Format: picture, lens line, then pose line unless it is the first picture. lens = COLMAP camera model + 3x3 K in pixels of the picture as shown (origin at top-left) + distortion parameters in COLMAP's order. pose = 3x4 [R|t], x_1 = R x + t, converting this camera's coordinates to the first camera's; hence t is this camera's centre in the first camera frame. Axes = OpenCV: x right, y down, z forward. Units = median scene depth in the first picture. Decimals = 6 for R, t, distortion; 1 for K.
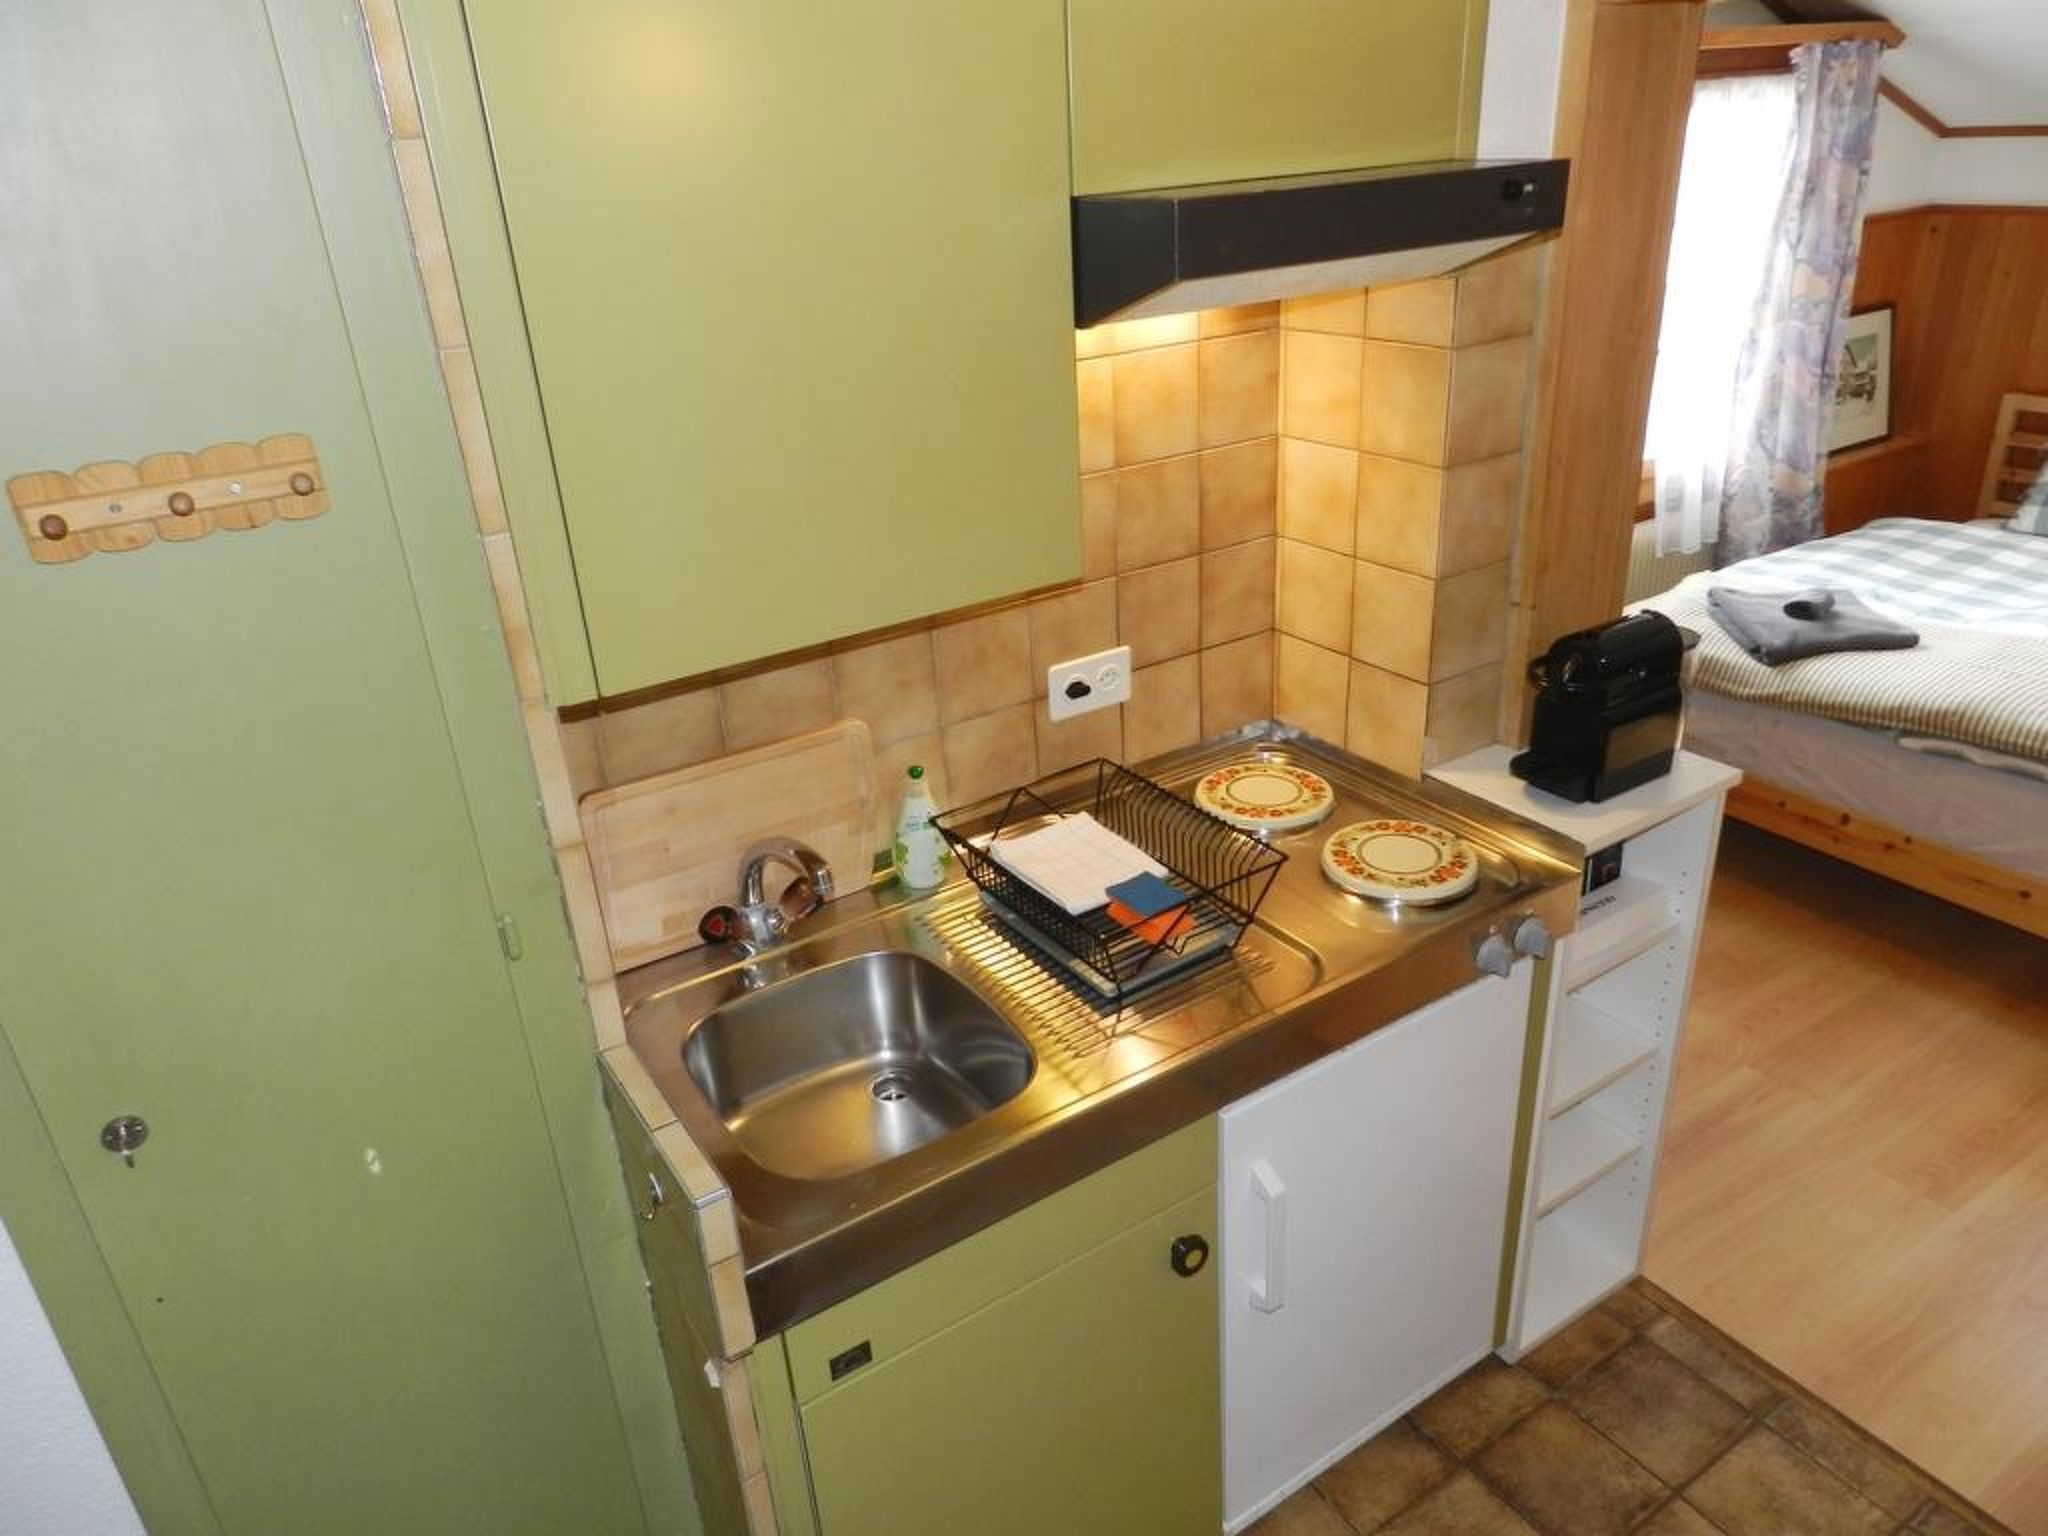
lens RADIAL K [[1386.1, 0, 1024.0], [0, 1386.1, 768.0], [0, 0, 1]] dist [0.012517, 0.003660]
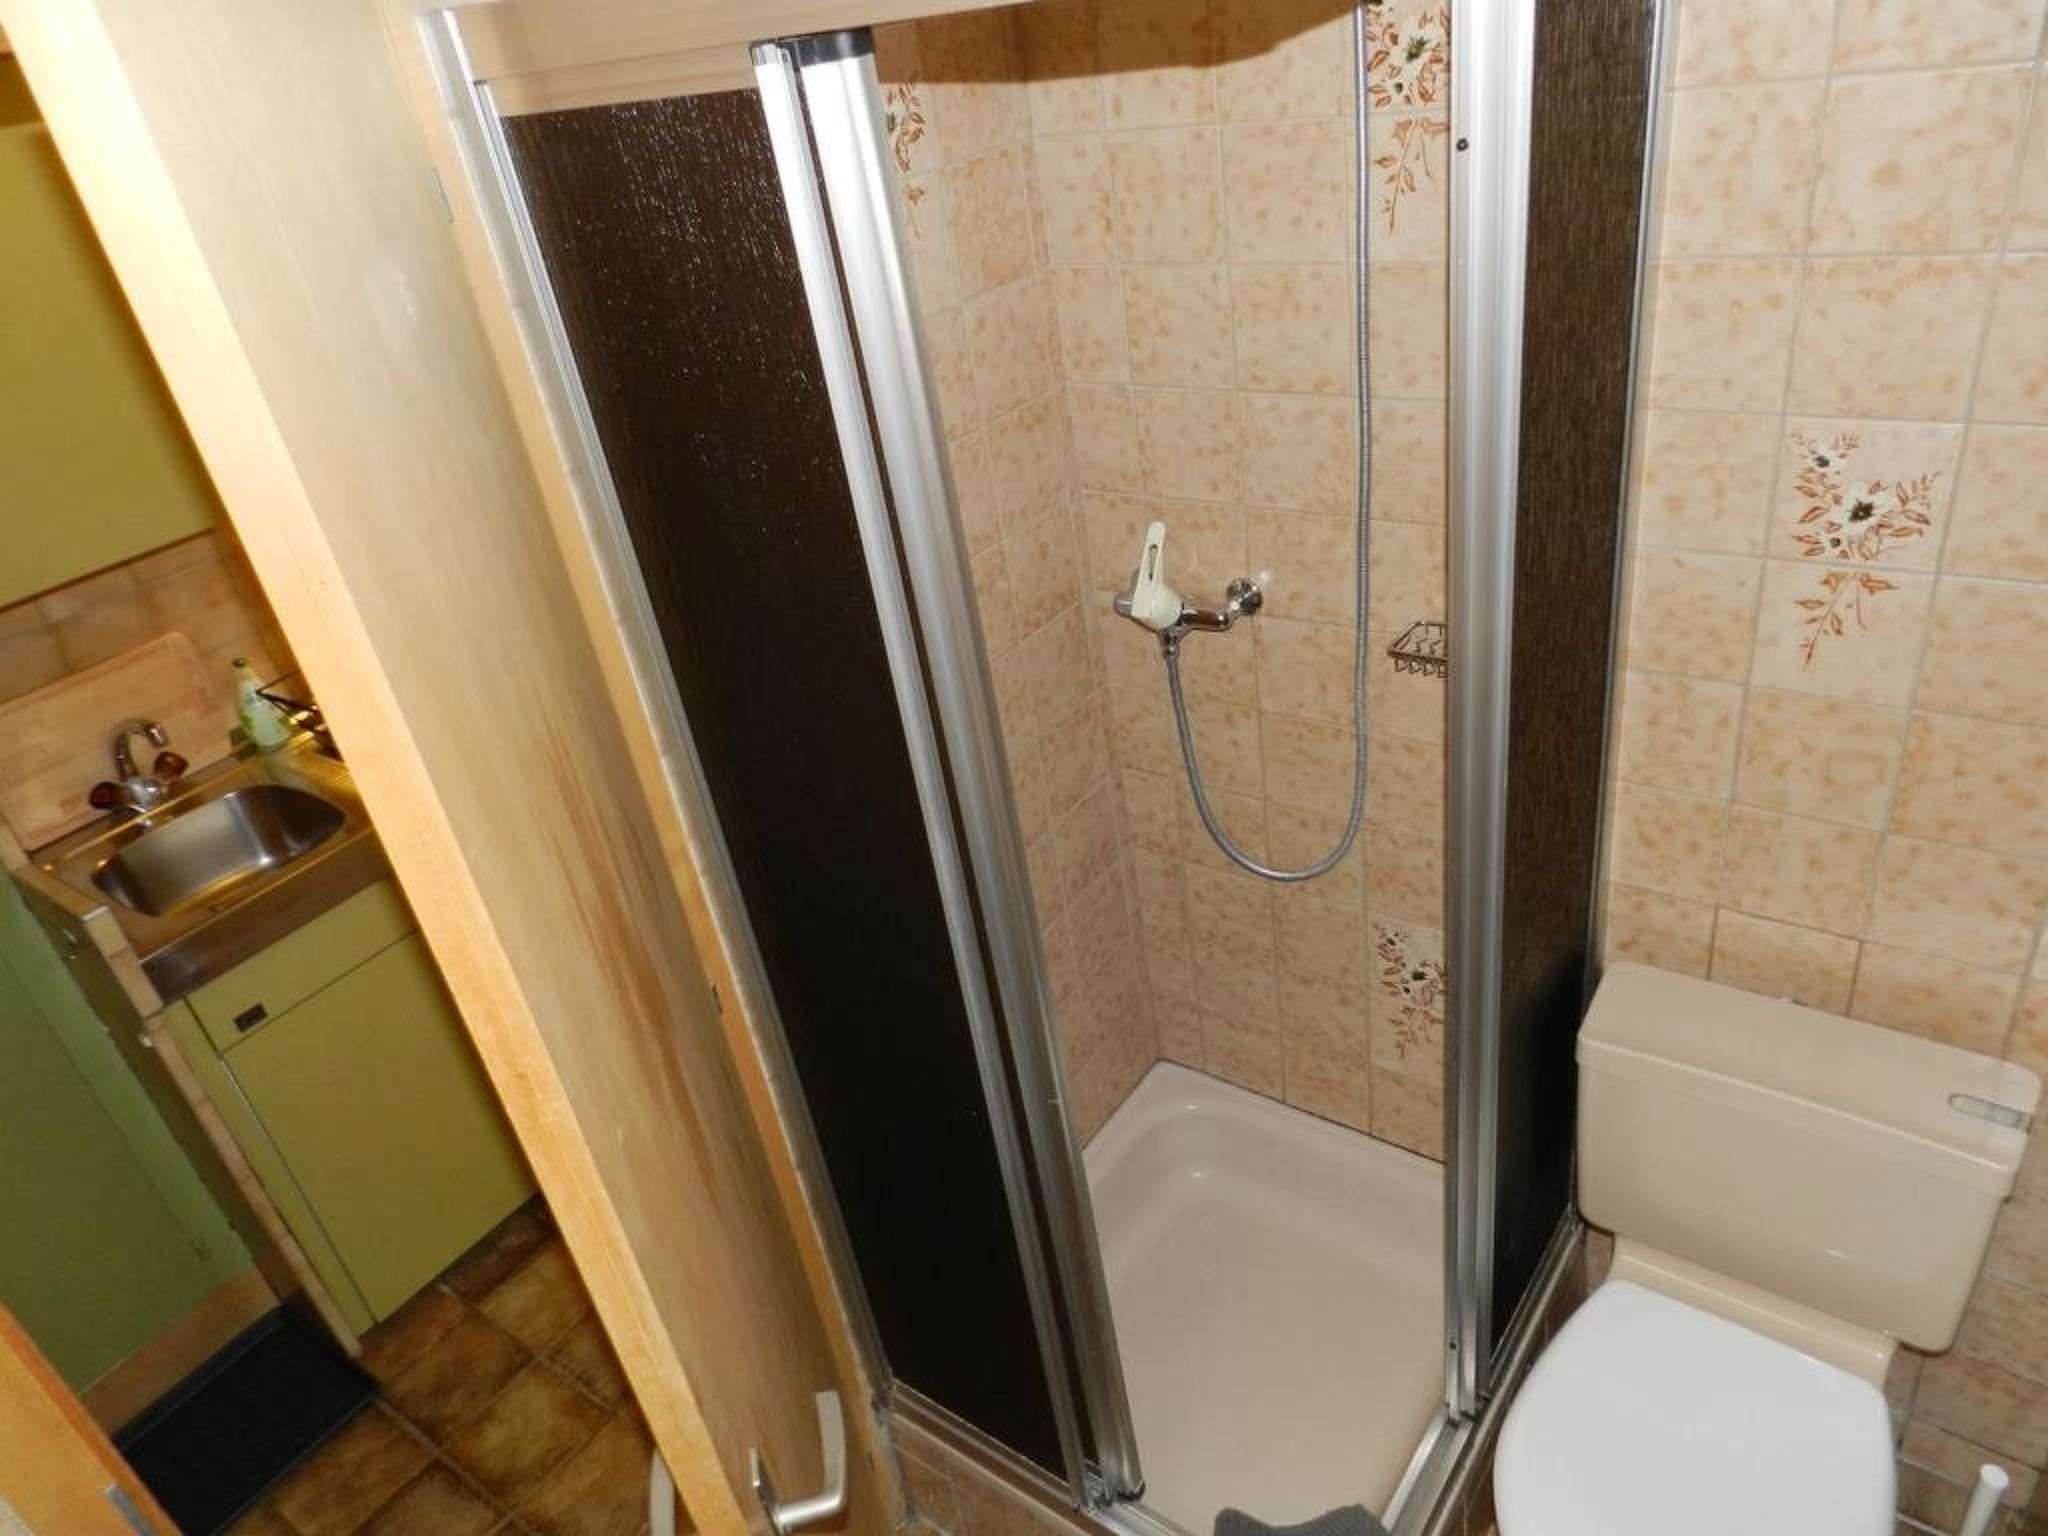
lens RADIAL K [[1383.4, 0, 1024.0], [0, 1383.4, 768.0], [0, 0, 1]] dist [0.036316, 0.001189]
pose [[0.934472, -0.243465, 0.259783, 0.253836], [0.228101, 0.969633, 0.088217, 0.152590], [-0.273372, -0.023180, 0.961629, -0.551531]]
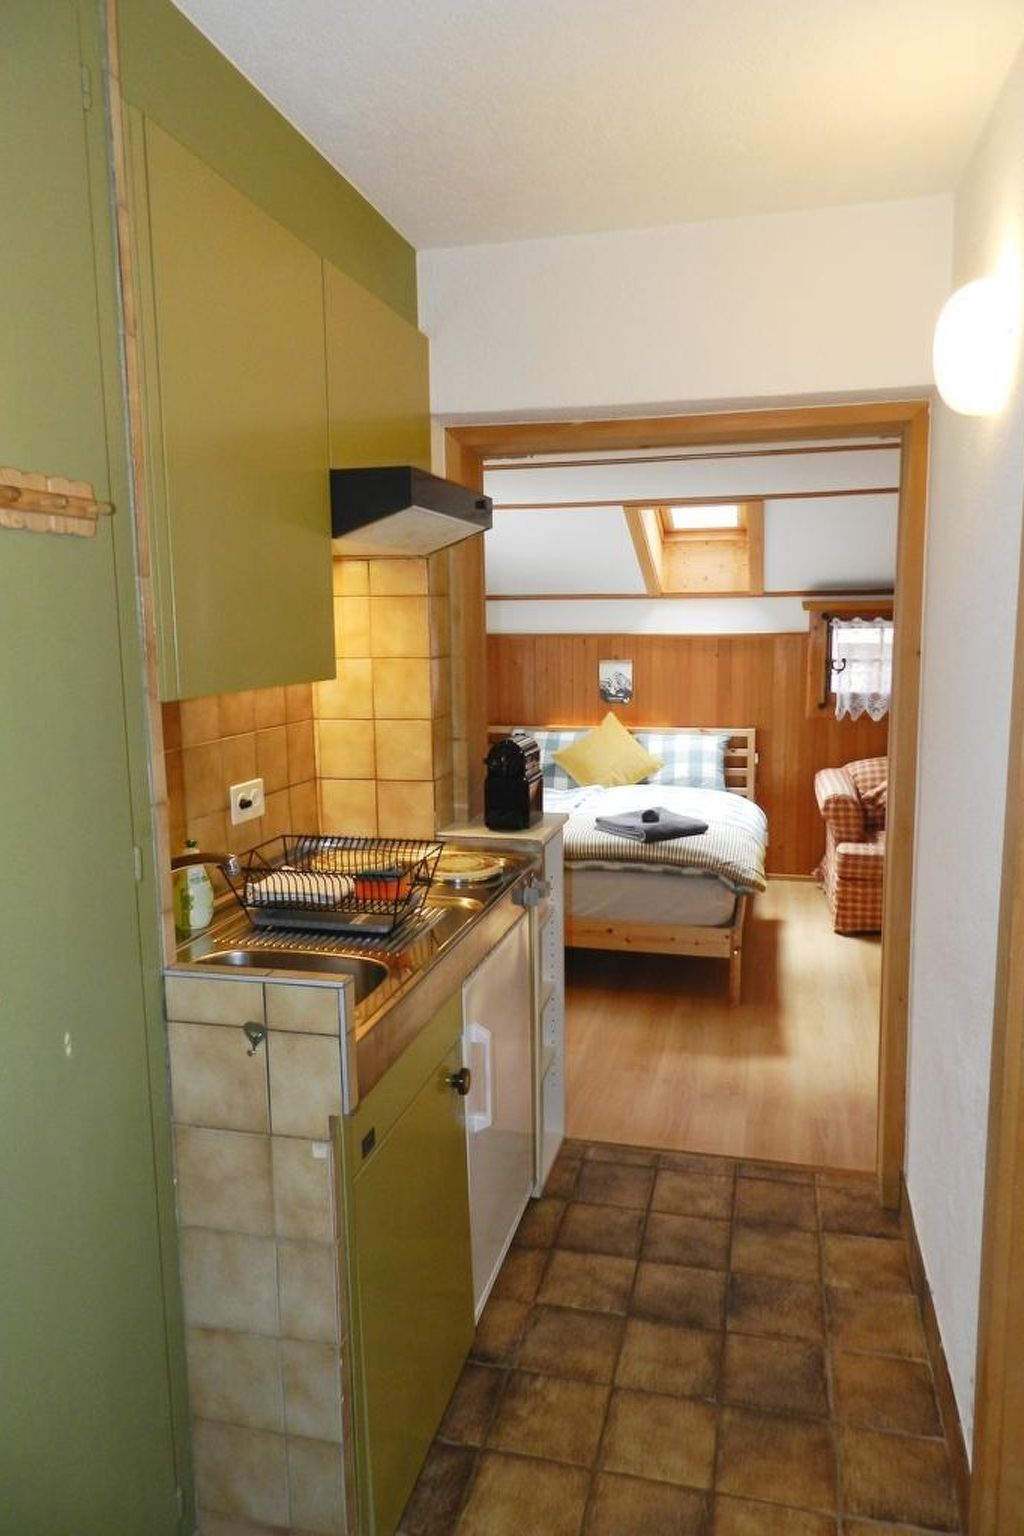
lens RADIAL K [[1030.5, 0, 512.0], [0, 1030.5, 768.0], [0, 0, 1]] dist [0.000290, -0.002457]
pose [[0.738522, -0.051585, 0.672253, -0.521590], [0.259149, 0.942194, -0.212397, 0.231489], [-0.622436, 0.331074, 0.709199, -0.000426]]
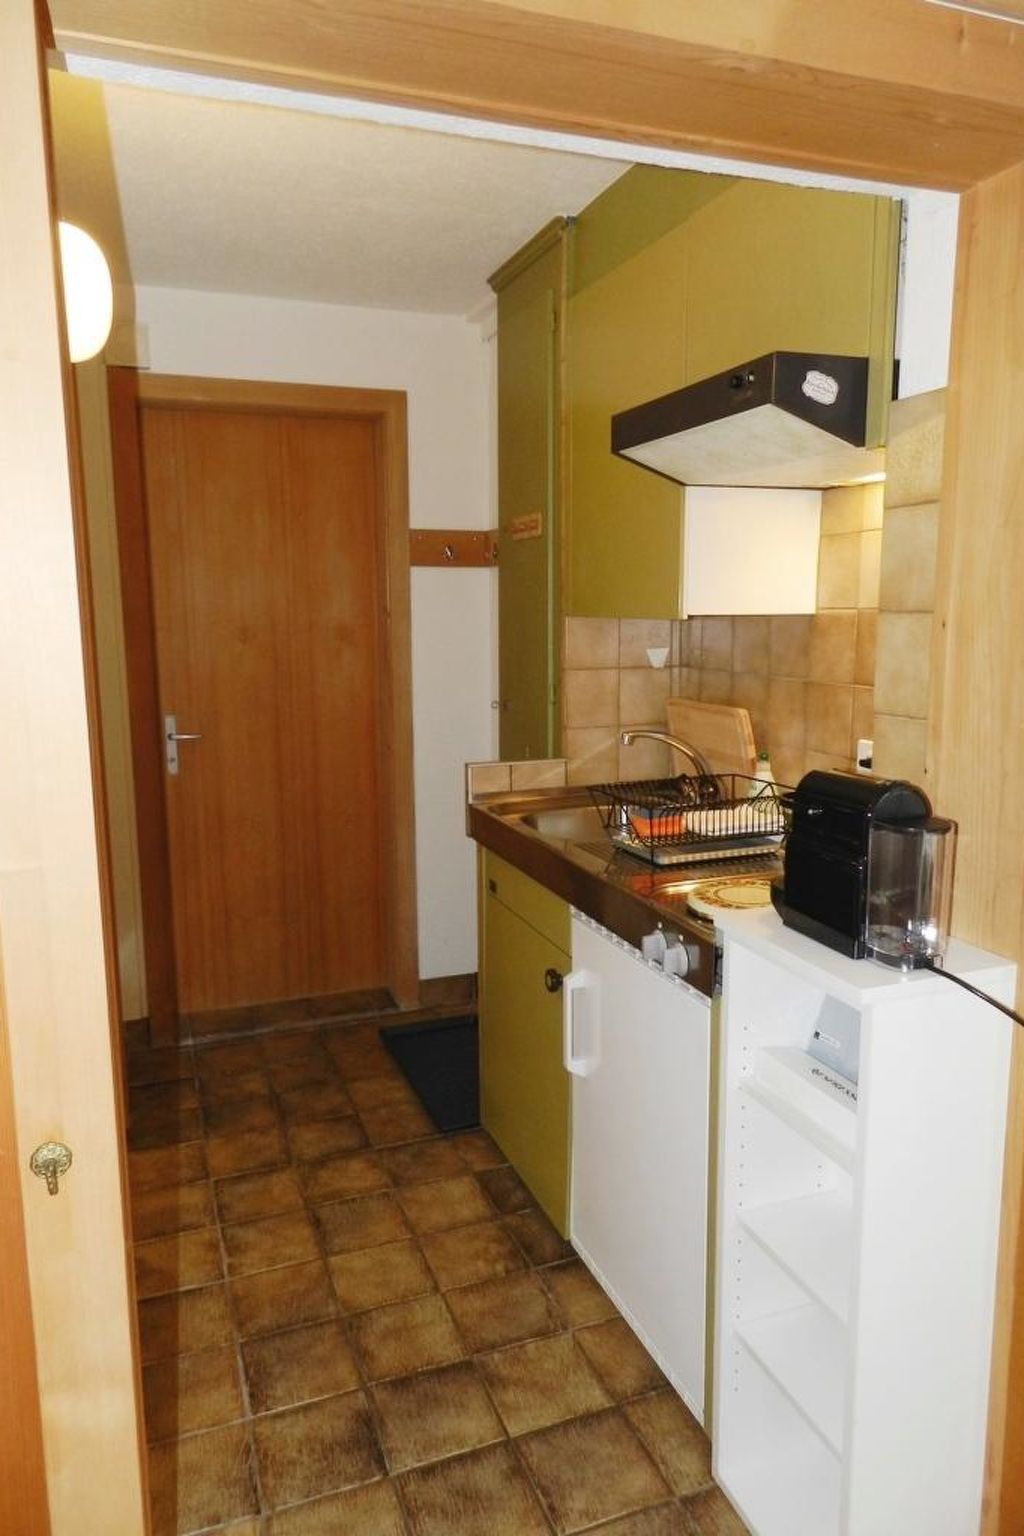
lens RADIAL K [[1030.5, 0, 512.0], [0, 1030.5, 768.0], [0, 0, 1]] dist [0.000290, -0.002457]
pose [[-0.223596, 0.210164, -0.951754, 1.135459], [-0.389970, 0.875624, 0.284968, -0.213473], [0.893269, 0.434873, -0.113828, 0.828798]]
